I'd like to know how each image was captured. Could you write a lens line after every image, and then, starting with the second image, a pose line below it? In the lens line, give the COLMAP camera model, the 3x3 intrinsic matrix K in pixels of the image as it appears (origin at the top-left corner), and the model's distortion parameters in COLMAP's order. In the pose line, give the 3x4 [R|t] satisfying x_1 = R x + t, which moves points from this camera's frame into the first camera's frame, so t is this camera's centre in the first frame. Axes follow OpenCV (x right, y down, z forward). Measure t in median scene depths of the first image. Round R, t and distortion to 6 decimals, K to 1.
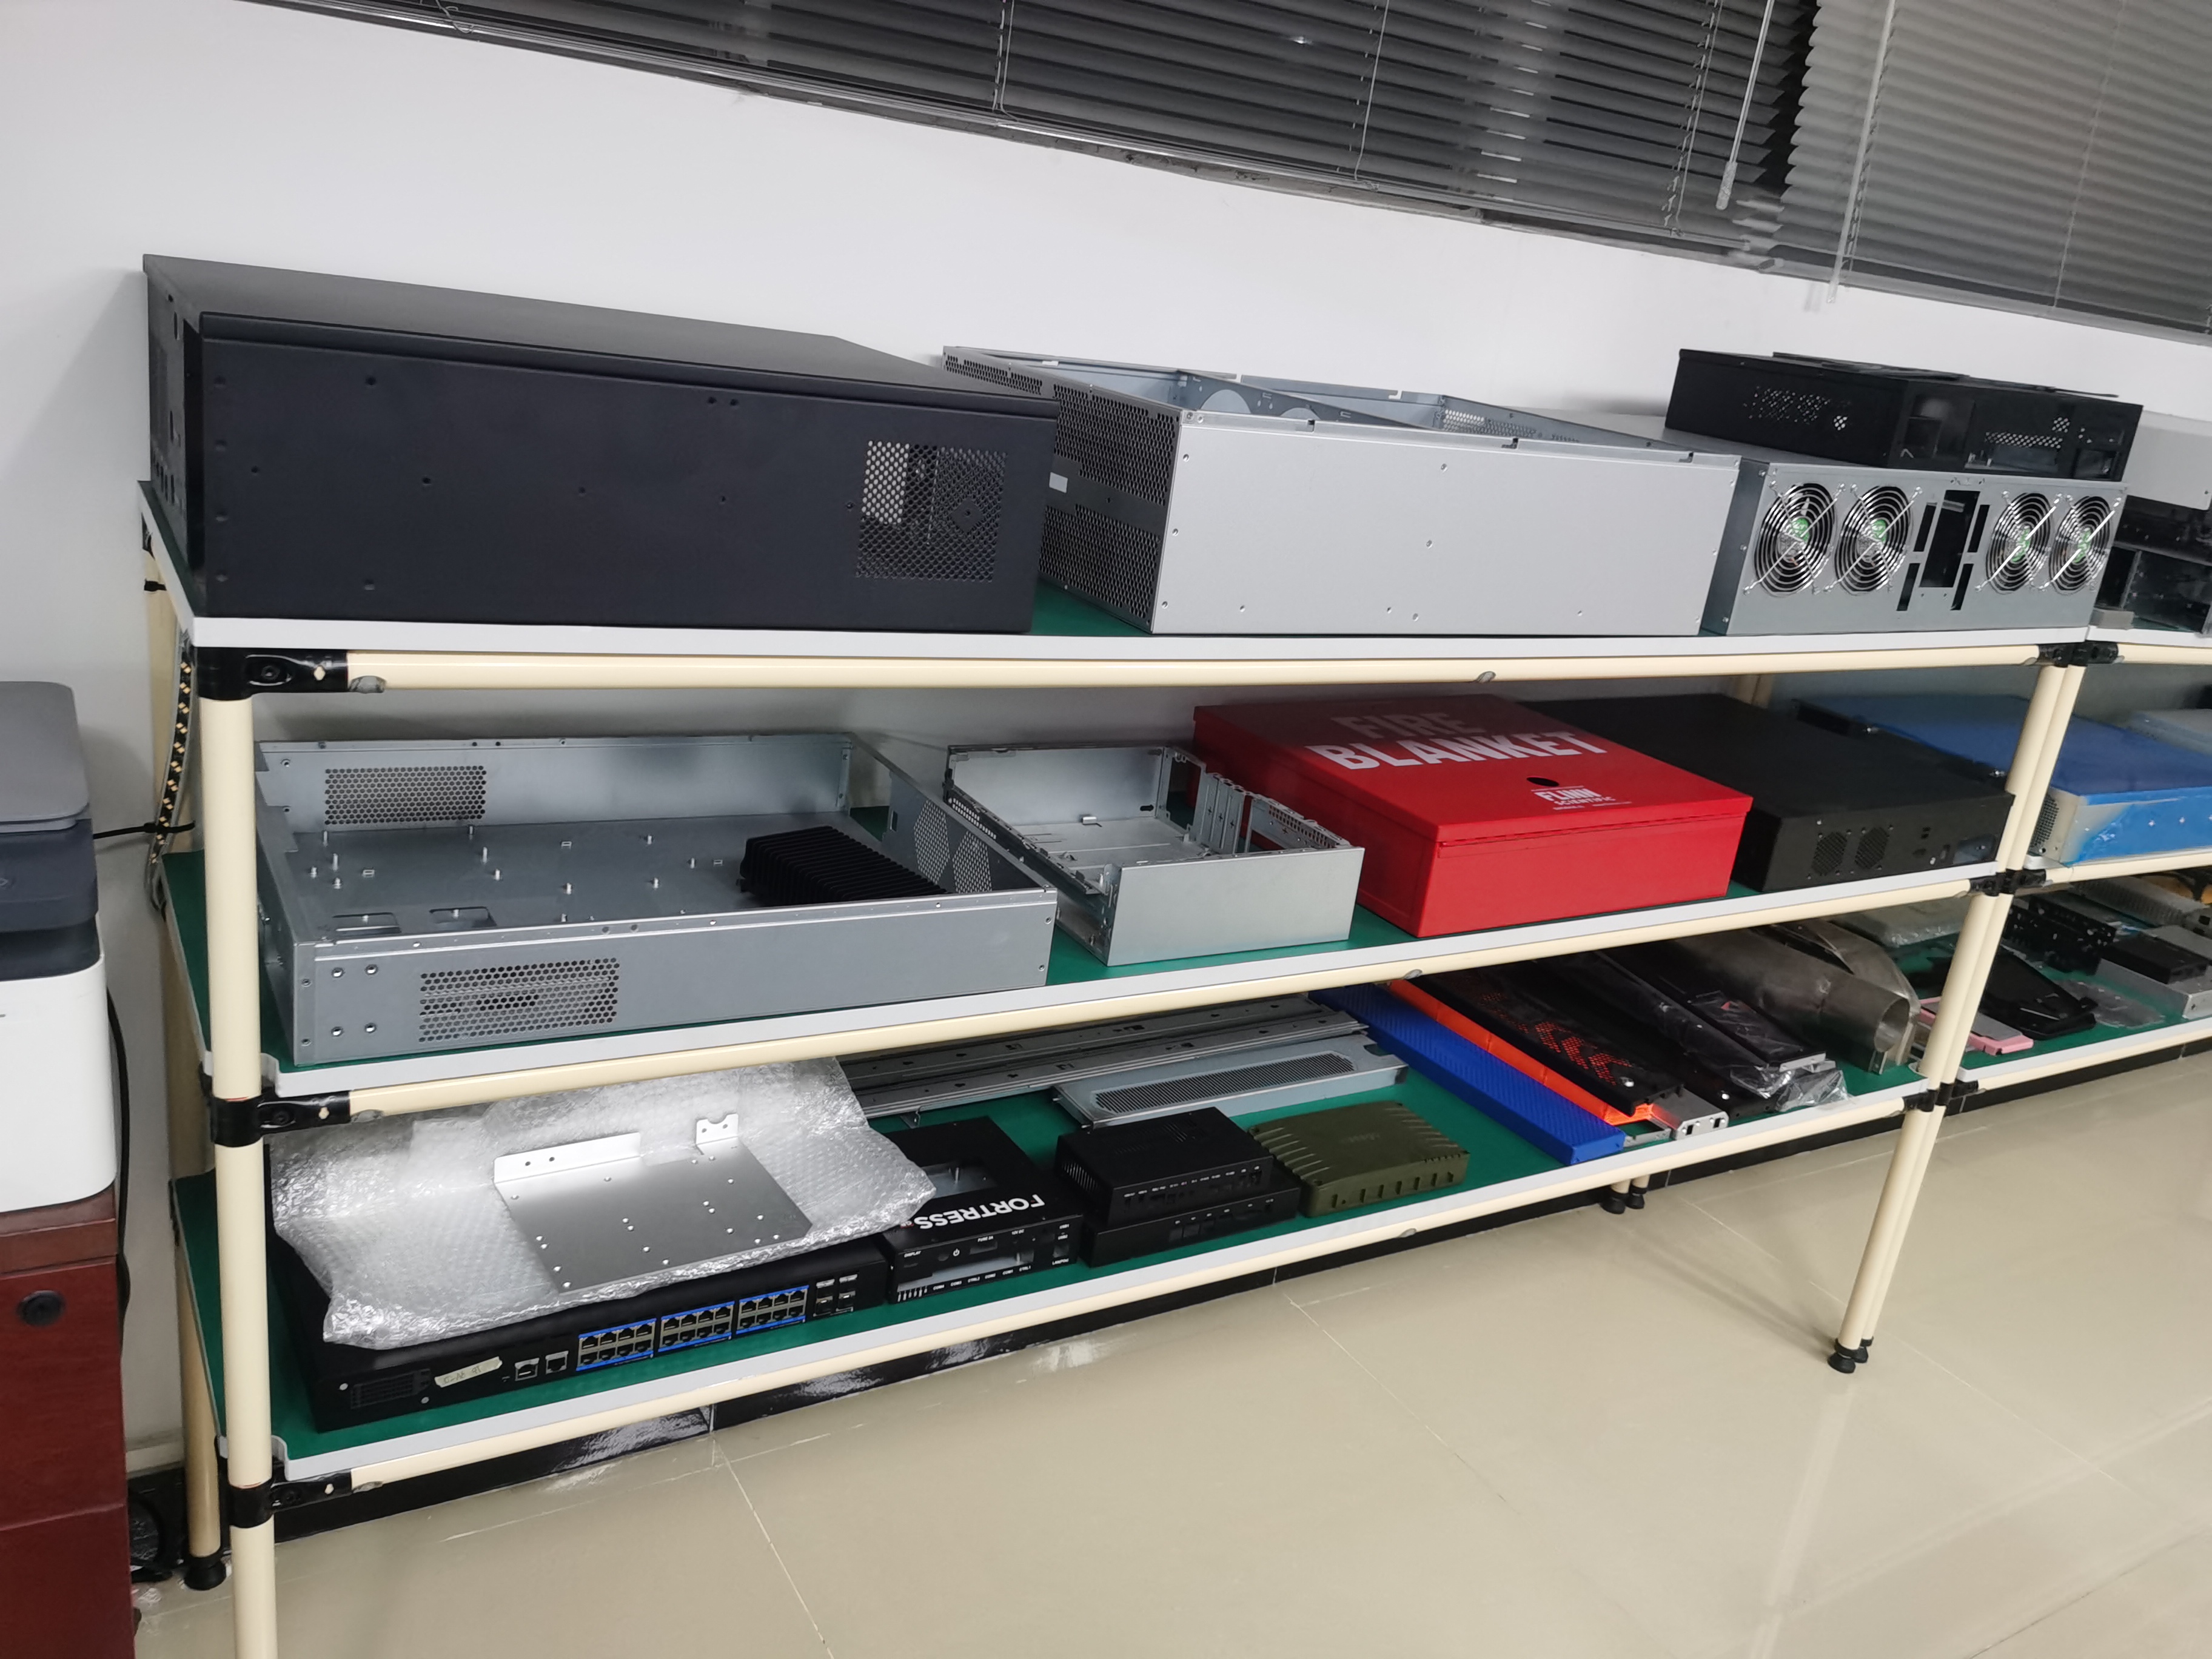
lens RADIAL K [[1732.6, 0, 1095.3], [0, 1732.6, 811.5], [0, 0, 1]] dist [0.060924, -0.084295]
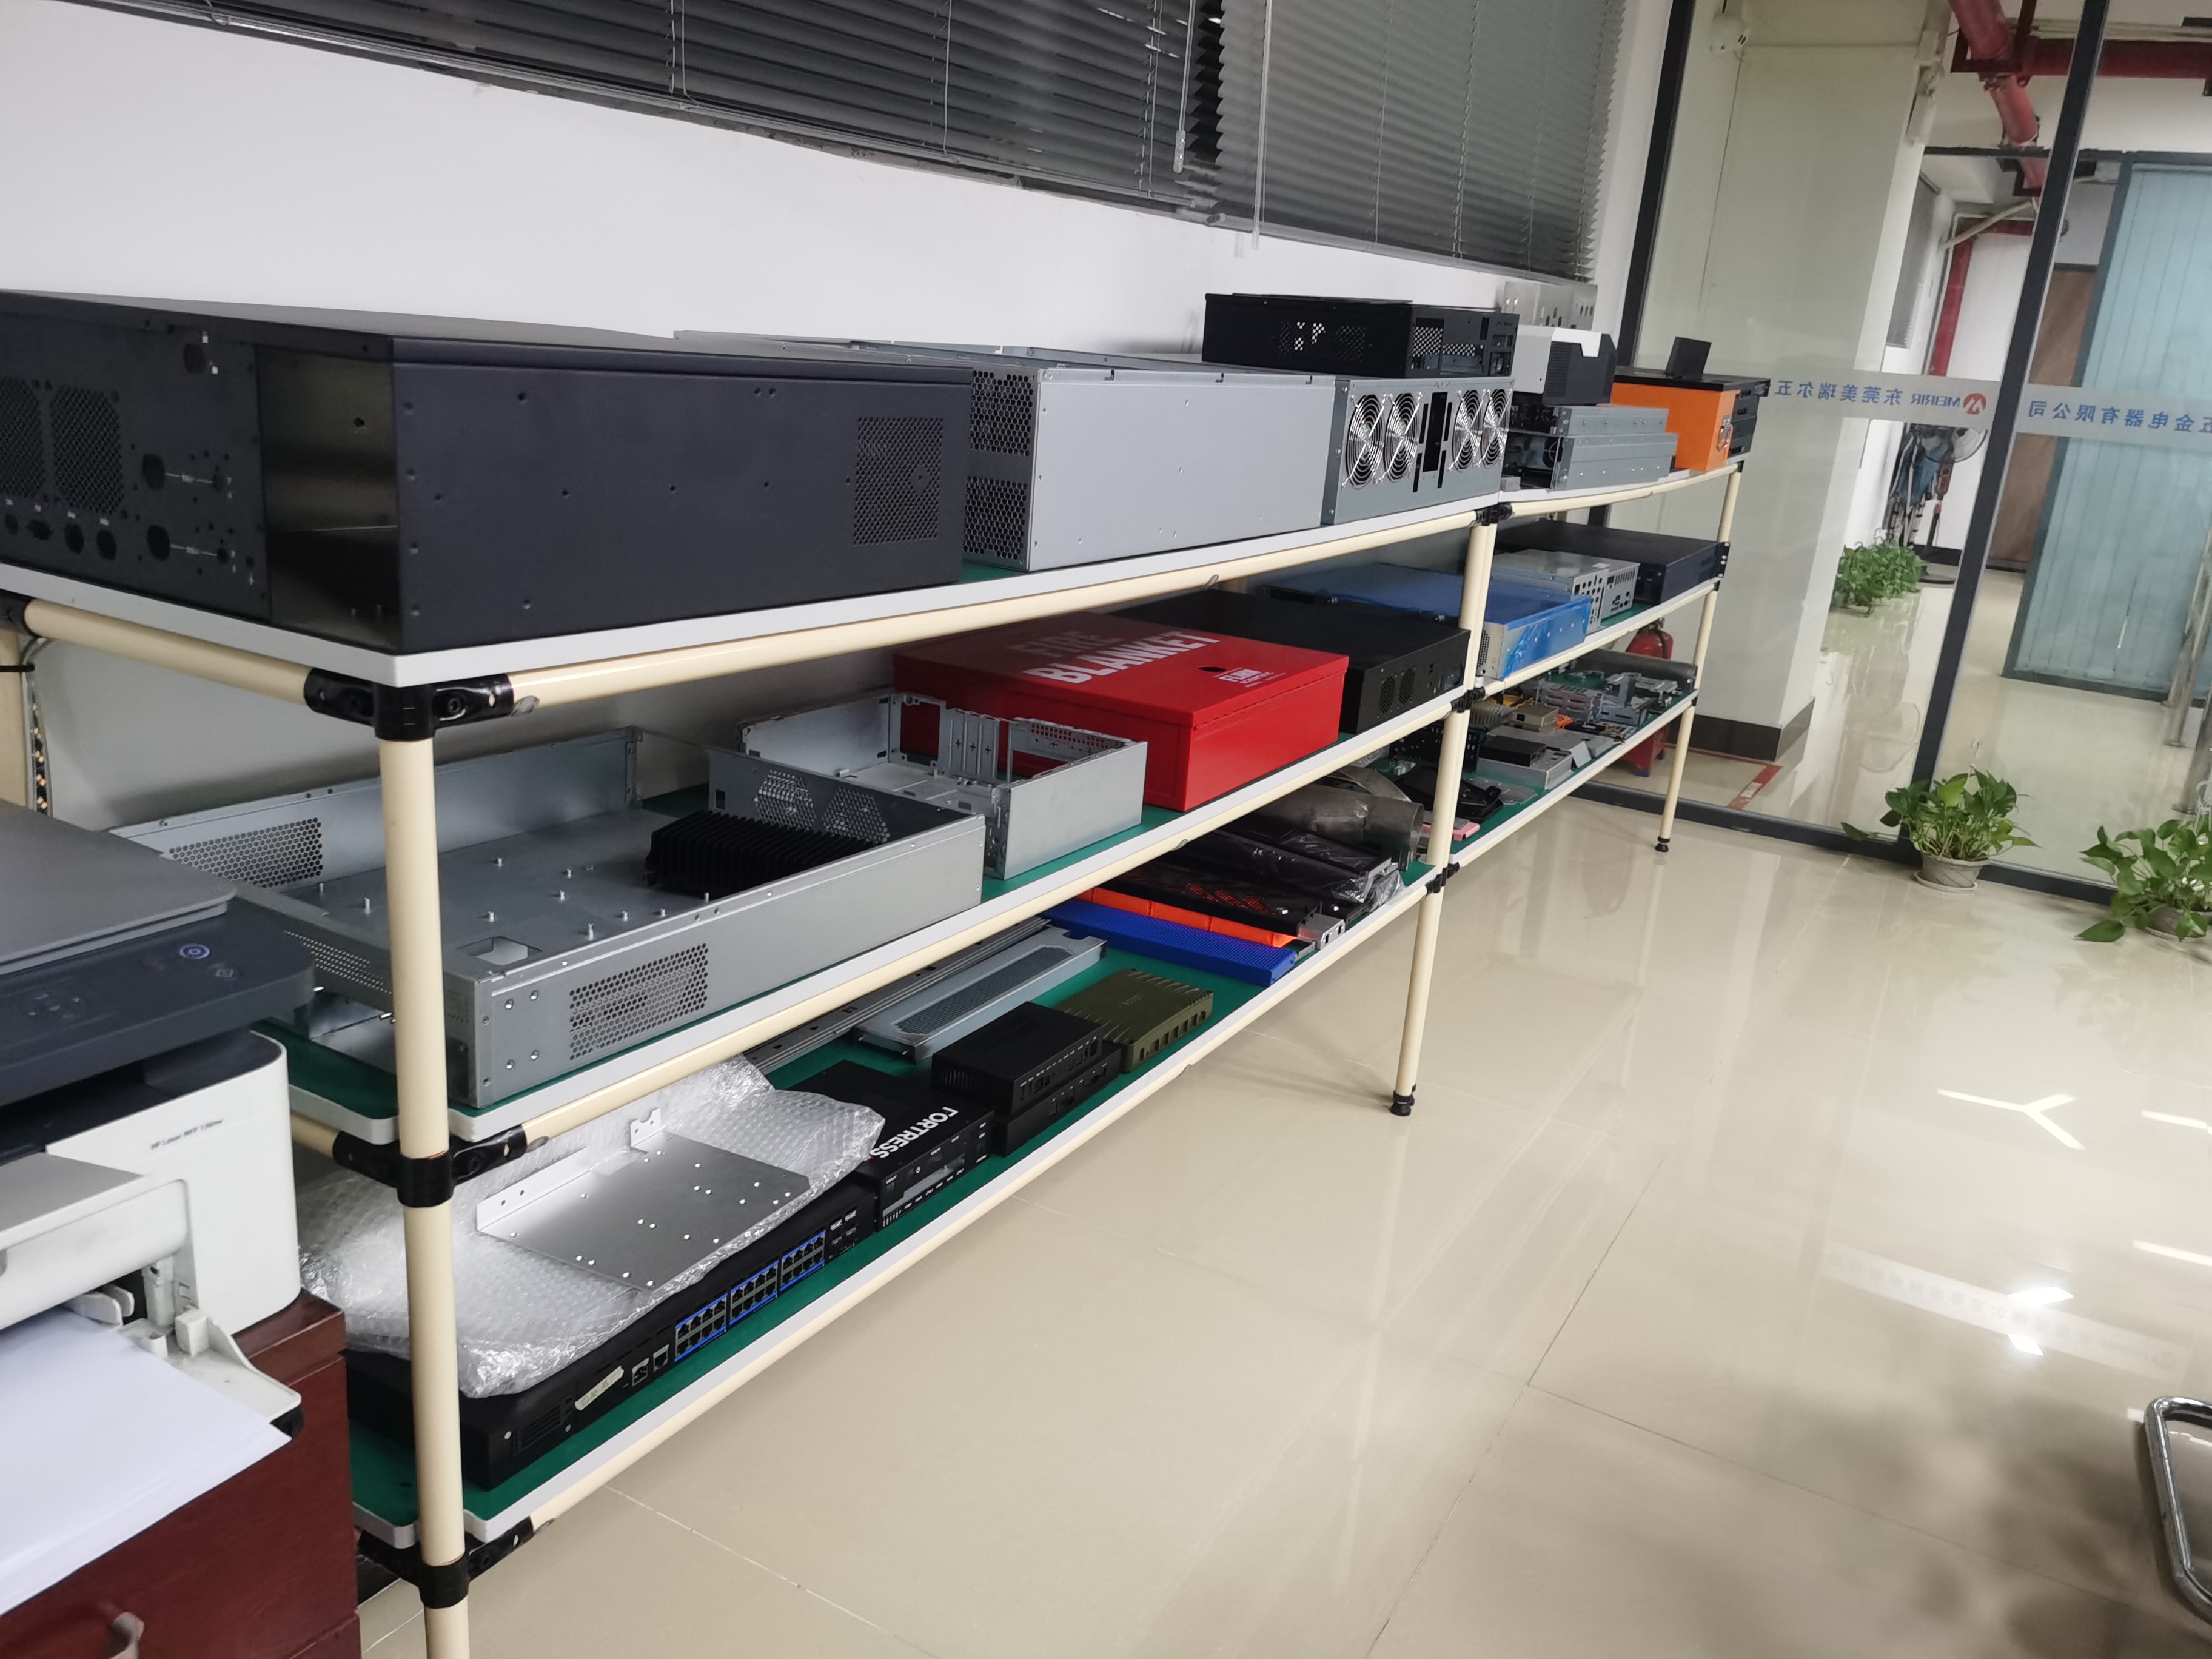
lens RADIAL K [[1732.6, 0, 1113.4], [0, 1732.6, 839.8], [0, 0, 1]] dist [0.060924, -0.084295]
pose [[0.876889, -0.198955, 0.437587, -0.337366], [0.183264, 0.979941, 0.078297, -0.008261], [-0.444387, 0.011537, 0.895761, -0.020930]]
